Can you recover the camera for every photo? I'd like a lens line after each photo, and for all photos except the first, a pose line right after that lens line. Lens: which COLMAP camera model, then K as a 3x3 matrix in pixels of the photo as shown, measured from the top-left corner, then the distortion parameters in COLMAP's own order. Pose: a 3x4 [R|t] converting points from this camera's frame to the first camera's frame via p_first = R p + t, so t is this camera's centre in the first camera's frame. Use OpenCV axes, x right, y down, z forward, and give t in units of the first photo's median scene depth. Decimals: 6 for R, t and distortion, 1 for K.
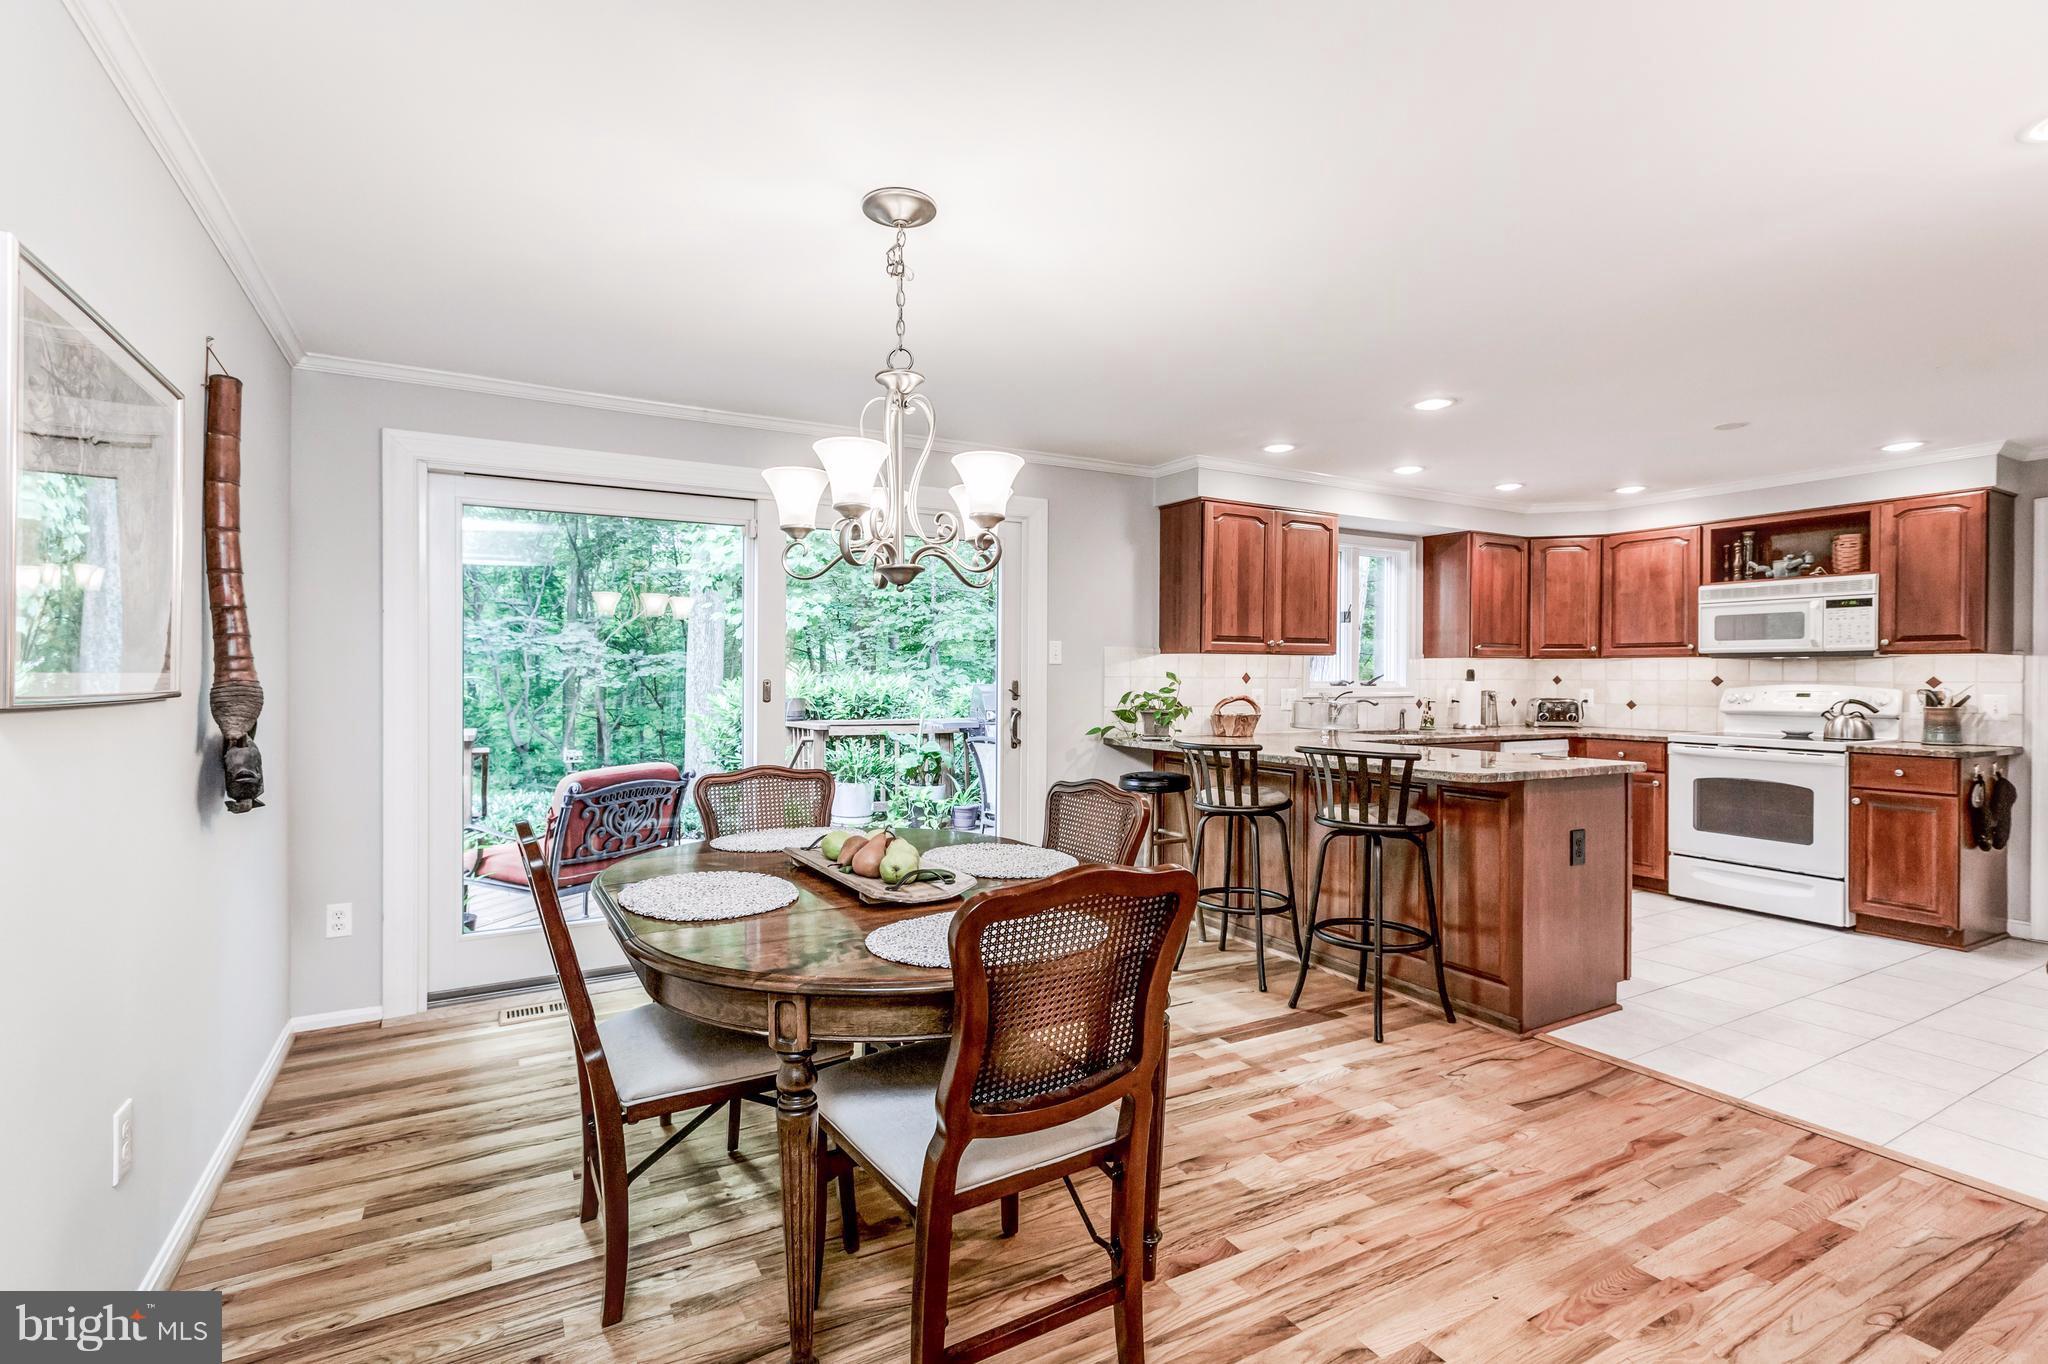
lens RADIAL K [[933.8, 0, 980.1], [0, 933.8, 679.6], [0, 0, 1]] dist [0.001828, 0.000651]
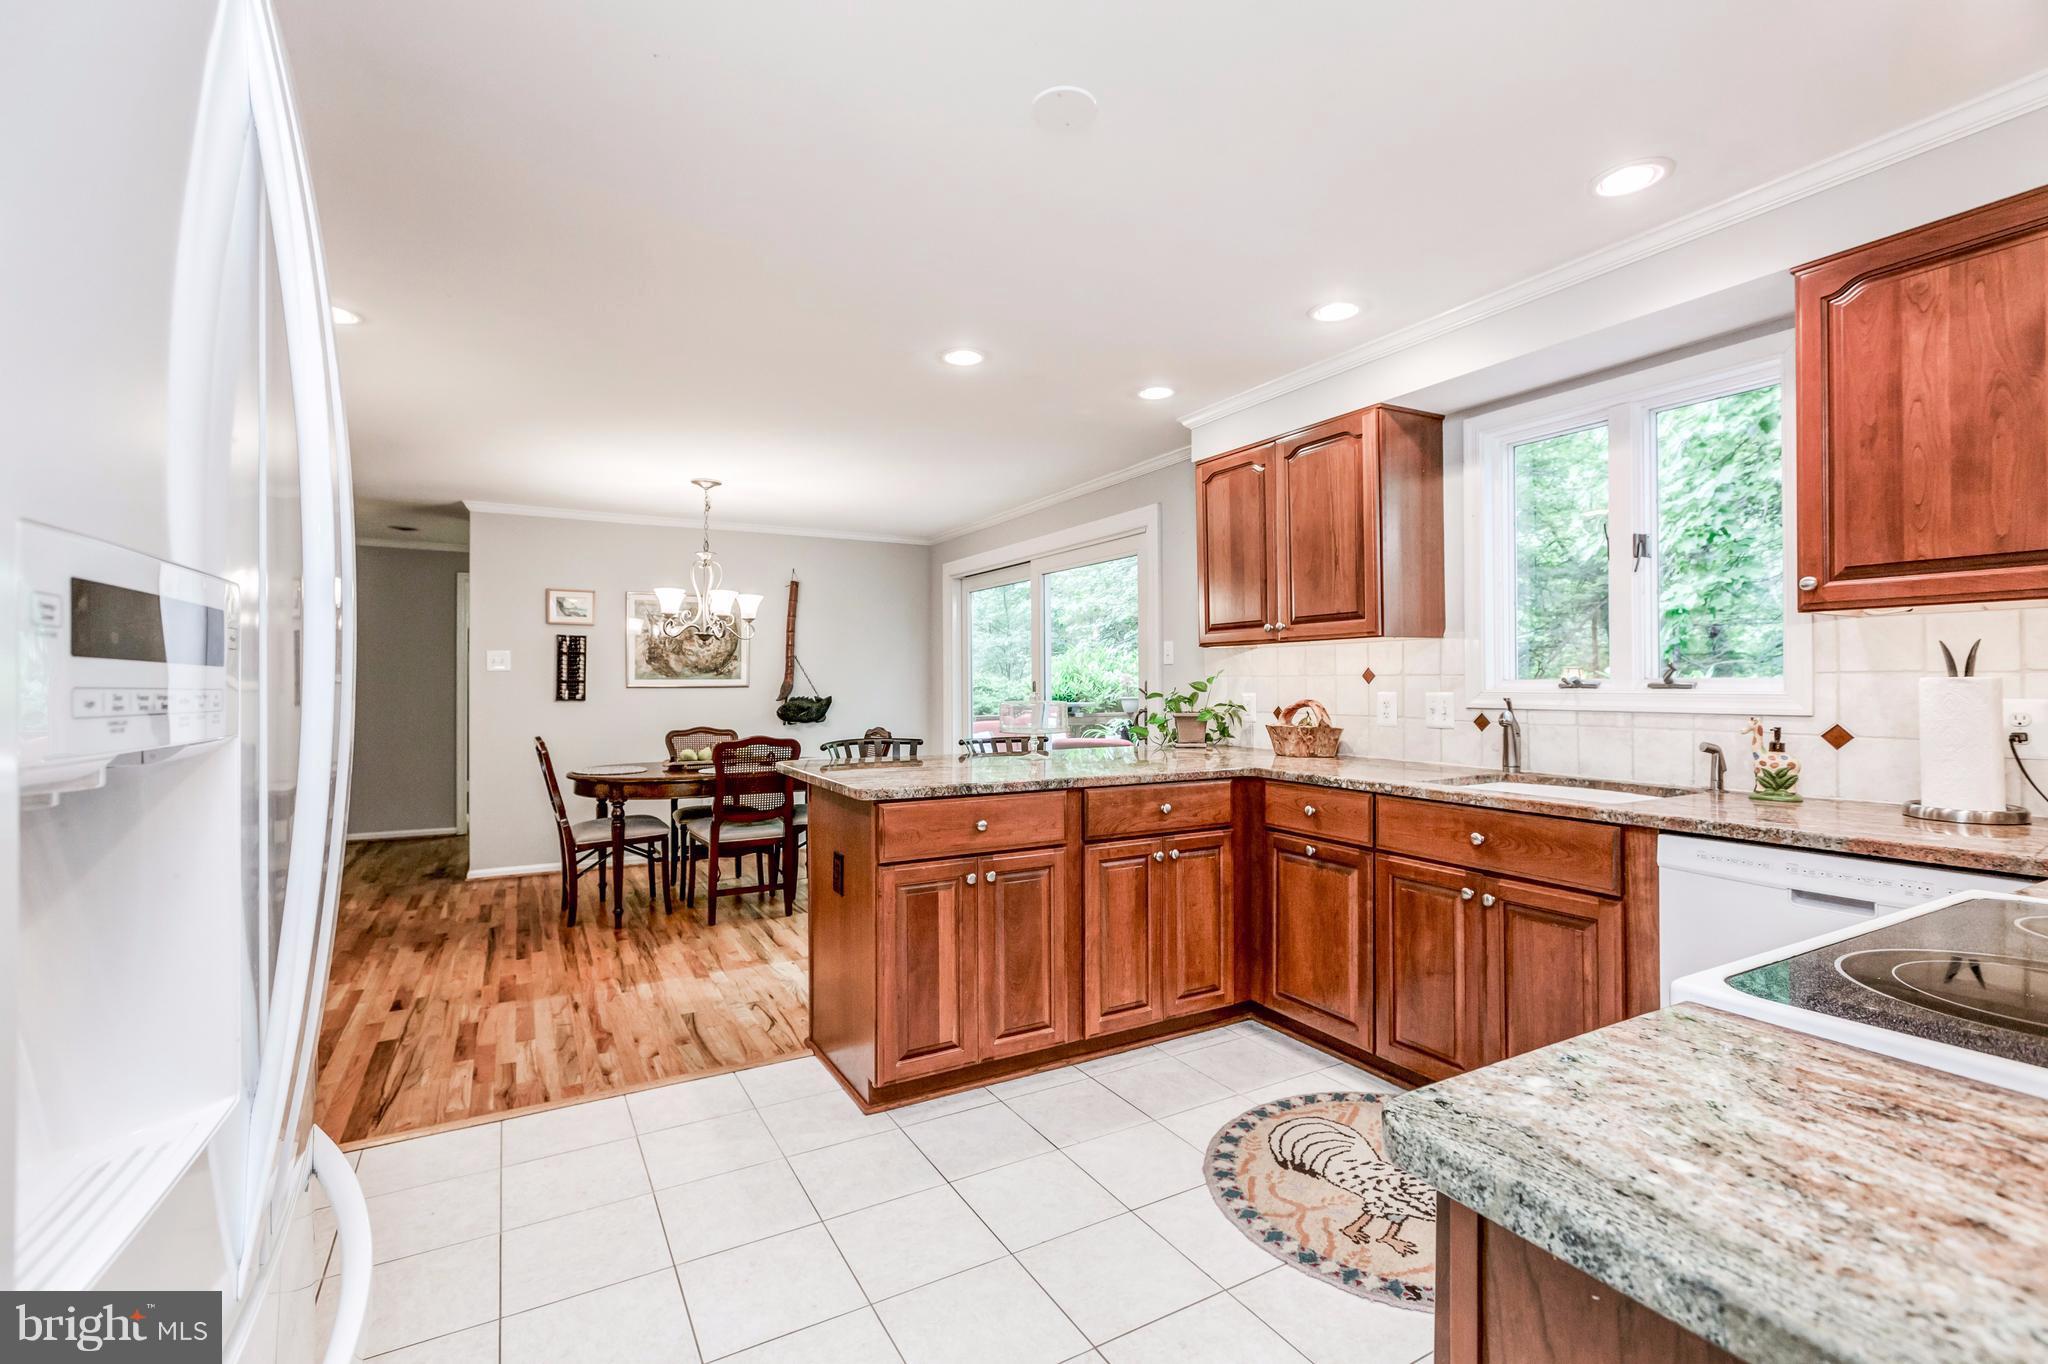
lens RADIAL K [[906.4, 0, 1024.0], [0, 906.4, 682.0], [0, 0, 1]] dist [0.001327, -0.000021]
pose [[0.027226, -0.004681, -0.999618, 1.029205], [-0.000889, 0.999989, -0.004707, 0.006825], [0.999629, 0.001016, 0.027222, 0.803580]]
